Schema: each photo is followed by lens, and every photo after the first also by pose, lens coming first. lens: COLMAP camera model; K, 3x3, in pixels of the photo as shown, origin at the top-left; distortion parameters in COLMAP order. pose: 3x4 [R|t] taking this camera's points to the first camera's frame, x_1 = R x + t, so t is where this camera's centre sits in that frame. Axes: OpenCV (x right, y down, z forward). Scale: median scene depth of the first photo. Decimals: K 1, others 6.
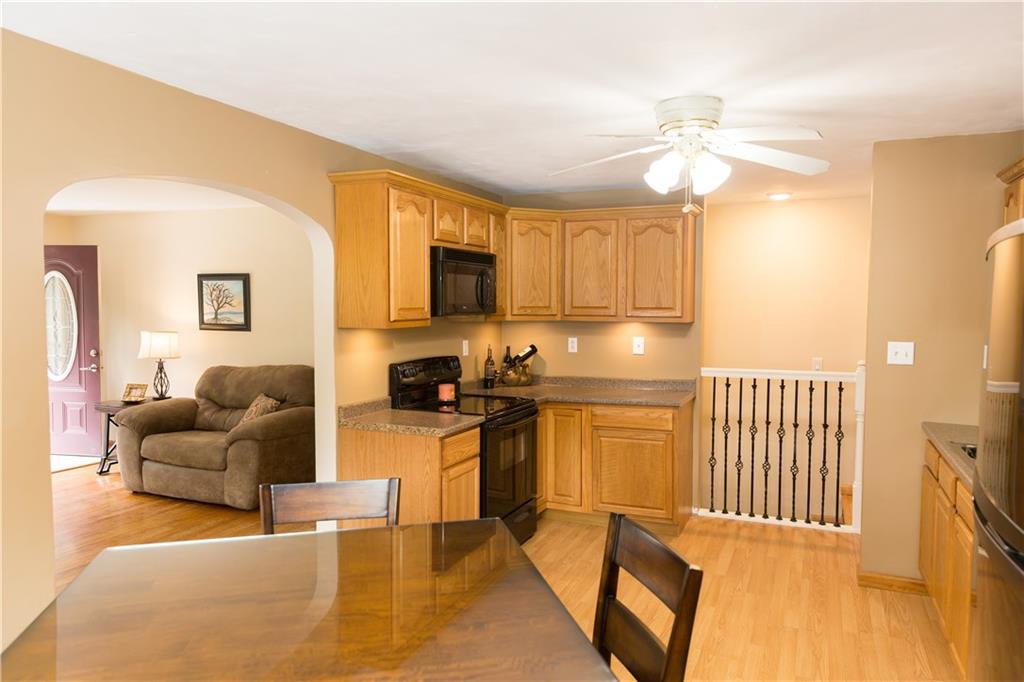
lens RADIAL K [[692.6, 0, 529.2], [0, 692.6, 348.7], [0, 0, 1]] dist [0.011669, 0.004077]
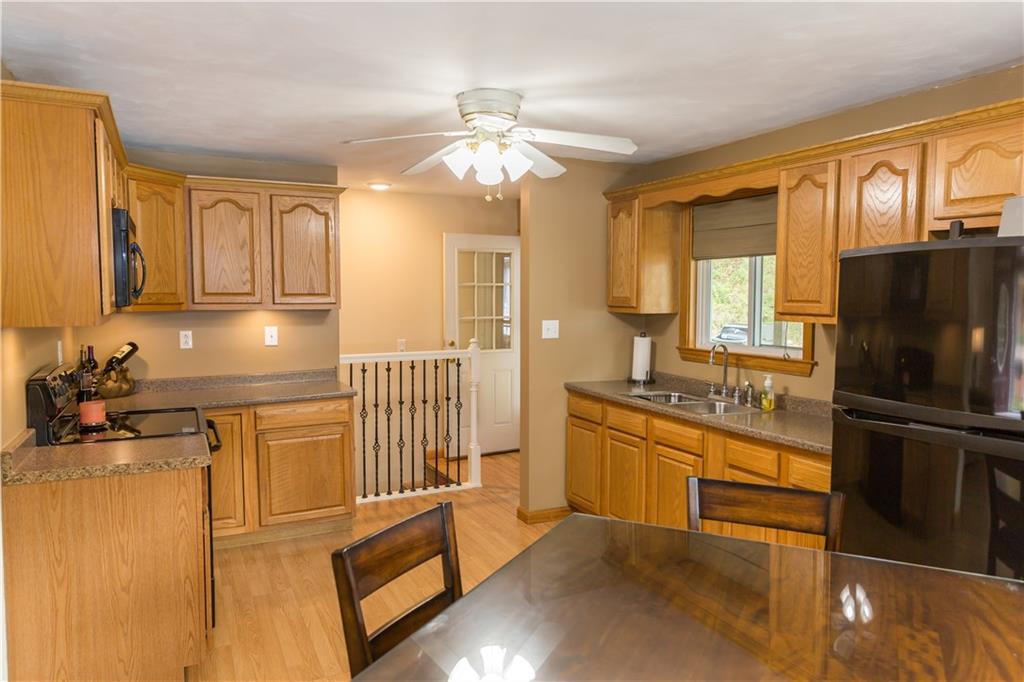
lens RADIAL K [[692.6, 0, 519.5], [0, 692.6, 345.6], [0, 0, 1]] dist [0.011669, 0.004077]
pose [[0.660433, -0.061548, 0.748358, -0.321607], [0.049985, 0.998028, 0.037970, -0.010688], [-0.749219, 0.012330, 0.662207, 0.169382]]
